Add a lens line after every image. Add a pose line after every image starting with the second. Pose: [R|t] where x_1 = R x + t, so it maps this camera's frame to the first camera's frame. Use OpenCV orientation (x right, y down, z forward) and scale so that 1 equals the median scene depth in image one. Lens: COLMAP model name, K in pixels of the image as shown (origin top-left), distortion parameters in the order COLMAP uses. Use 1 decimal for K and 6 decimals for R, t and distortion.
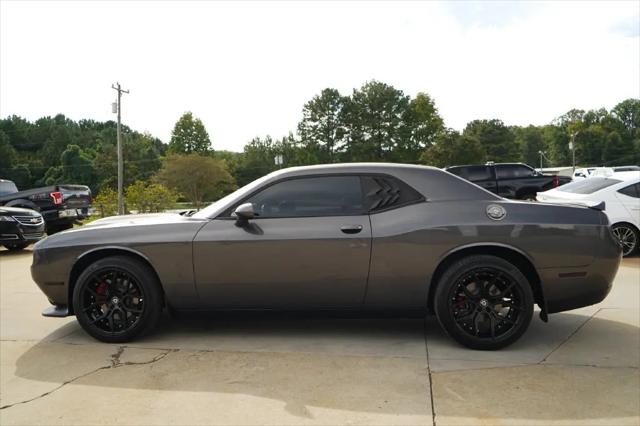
lens RADIAL K [[598.7, 0, 307.0], [0, 598.7, 210.3], [0, 0, 1]] dist [-0.000295, 0.005125]
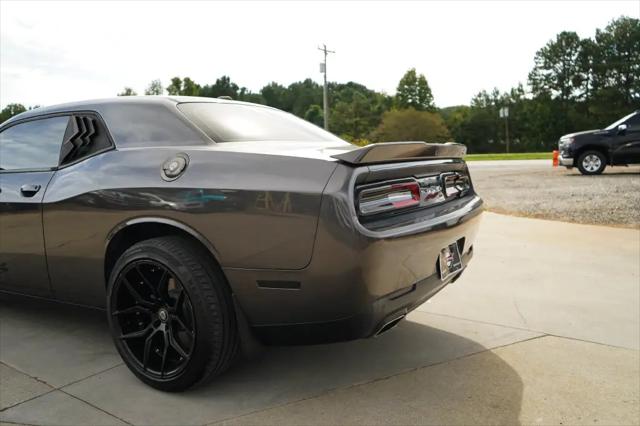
lens RADIAL K [[539.5, 0, 320.0], [0, 539.5, 213.0], [0, 0, 1]] dist [0.000545, 0.007162]
pose [[0.893775, 0.048501, -0.445886, 0.082150], [-0.007780, 0.995663, 0.092706, -0.000097], [0.448449, -0.079389, 0.890276, 0.070628]]
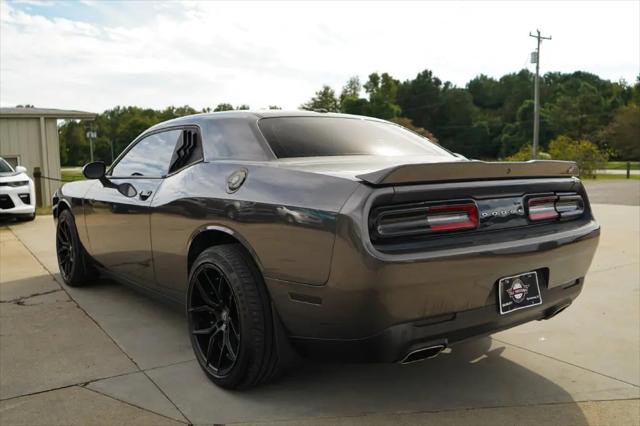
lens RADIAL K [[598.7, 0, 307.0], [0, 598.7, 210.3], [0, 0, 1]] dist [-0.000295, 0.005125]
pose [[0.662512, 0.081117, -0.744646, 0.102427], [-0.027769, 0.996095, 0.083802, -0.002443], [0.748537, -0.034842, 0.662177, 0.076501]]
